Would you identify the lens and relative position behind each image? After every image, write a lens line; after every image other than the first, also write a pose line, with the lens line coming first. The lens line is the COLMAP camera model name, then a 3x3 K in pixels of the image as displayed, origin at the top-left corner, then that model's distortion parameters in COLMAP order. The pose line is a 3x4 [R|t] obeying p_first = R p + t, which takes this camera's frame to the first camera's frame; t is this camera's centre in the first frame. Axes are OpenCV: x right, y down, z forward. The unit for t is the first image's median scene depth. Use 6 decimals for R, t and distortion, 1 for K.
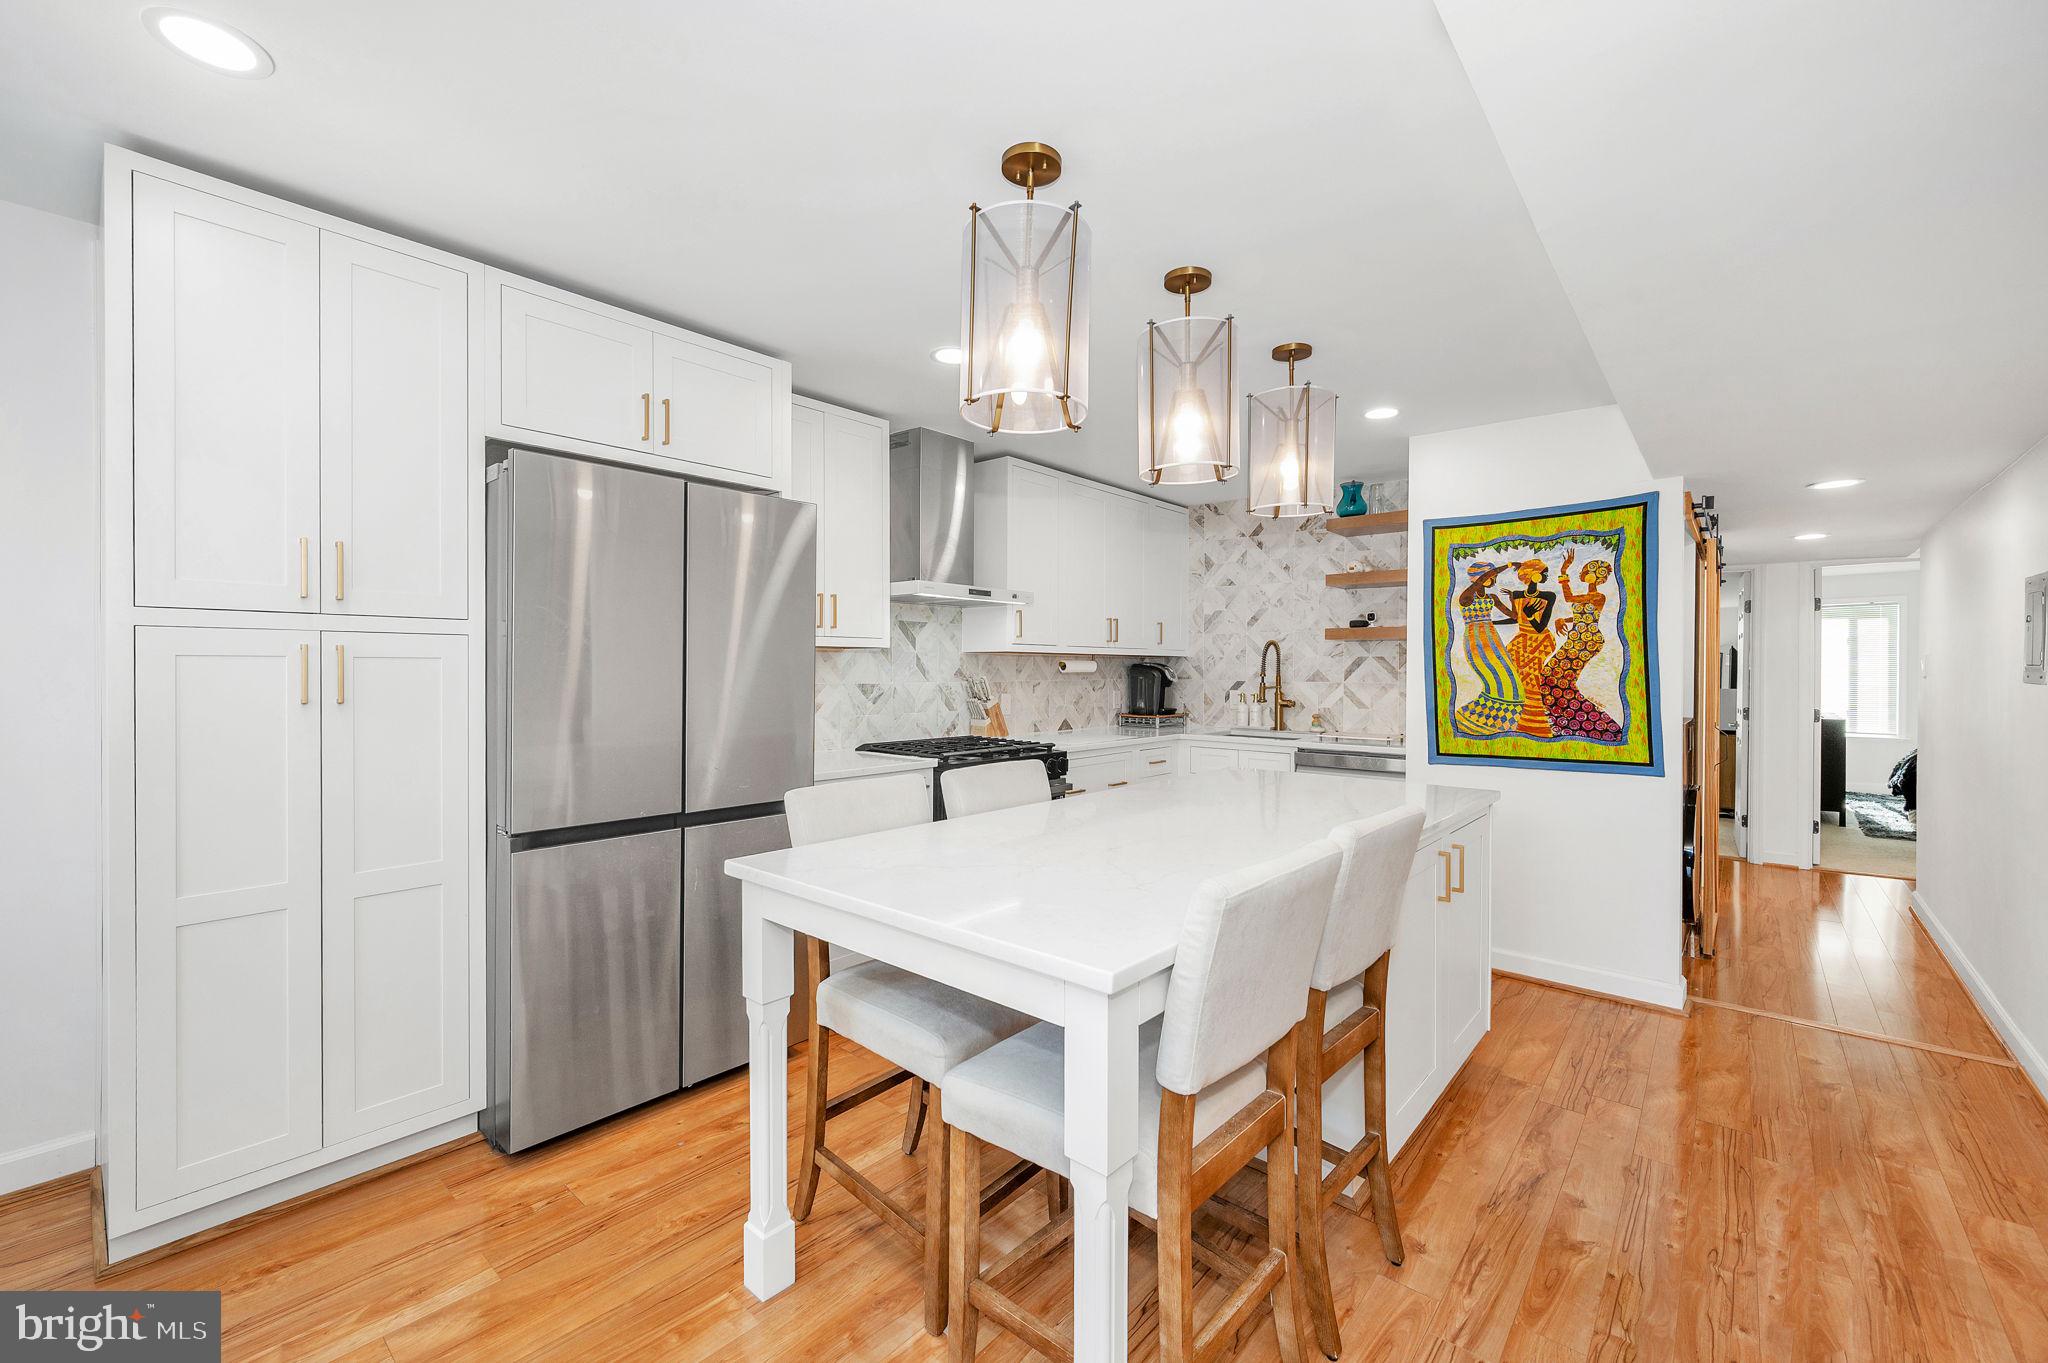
lens RADIAL K [[830.0, 0, 1030.2], [0, 830.0, 672.9], [0, 0, 1]] dist [0.000193, 0.002256]
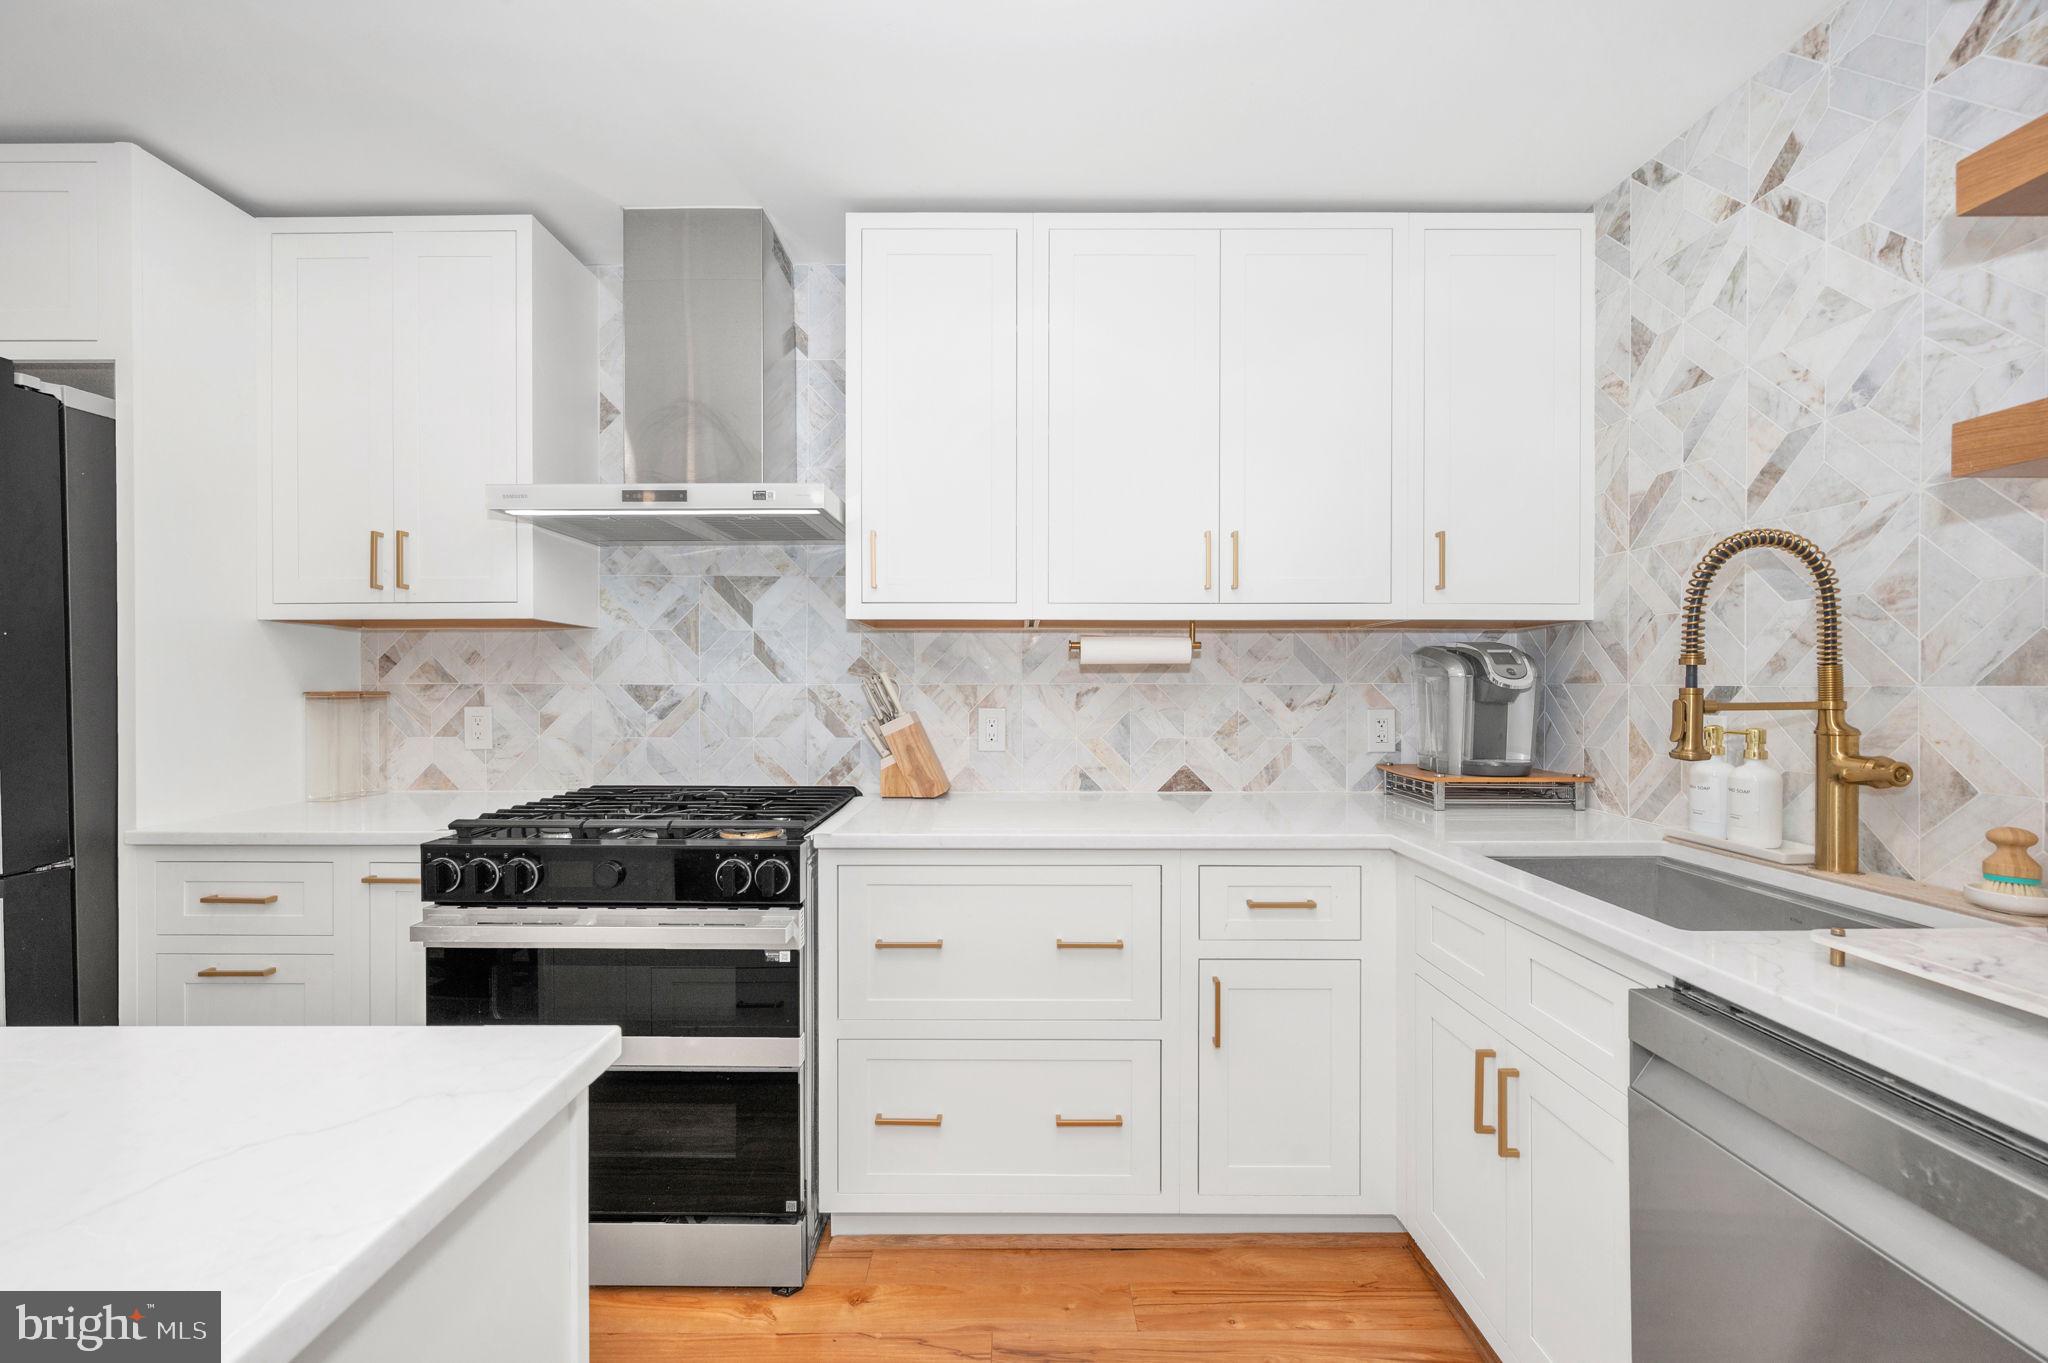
lens RADIAL K [[830.0, 0, 1040.1], [0, 830.0, 682.6], [0, 0, 1]] dist [0.000193, 0.002256]
pose [[0.642001, -0.005940, -0.766680, 0.462308], [0.000141, 0.999971, -0.007629, 0.015471], [0.766703, 0.004790, 0.641984, 0.864767]]
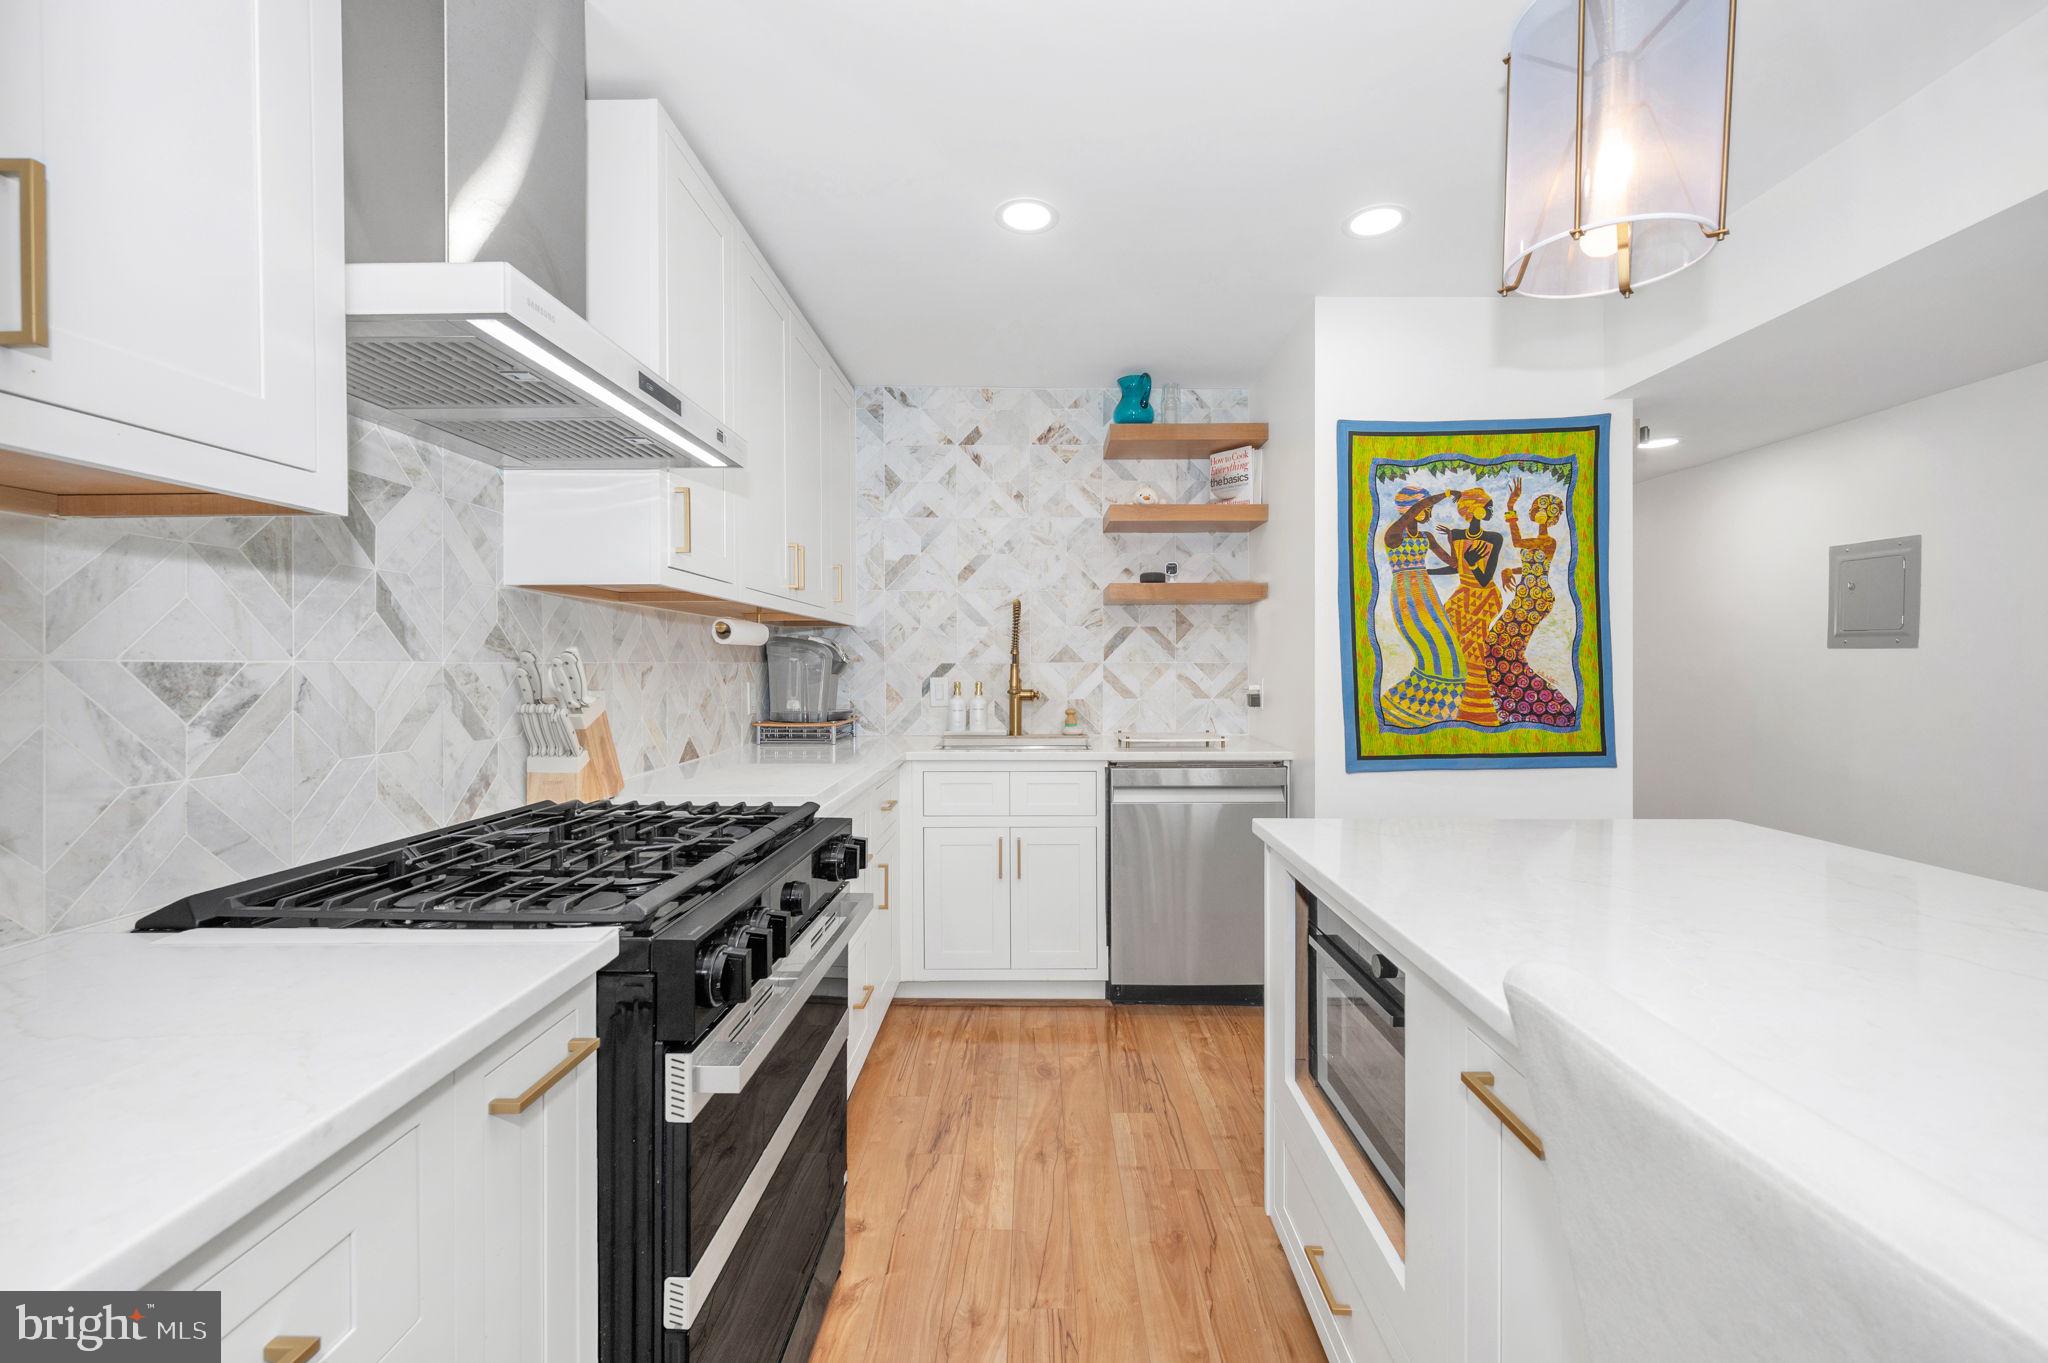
lens RADIAL K [[830.0, 0, 1037.1], [0, 830.0, 668.5], [0, 0, 1]] dist [0.000193, 0.002256]
pose [[0.763777, -0.010851, 0.645389, -0.164634], [0.010402, 0.999936, 0.004501, 0.016488], [-0.645397, 0.003275, 0.763840, 0.643881]]
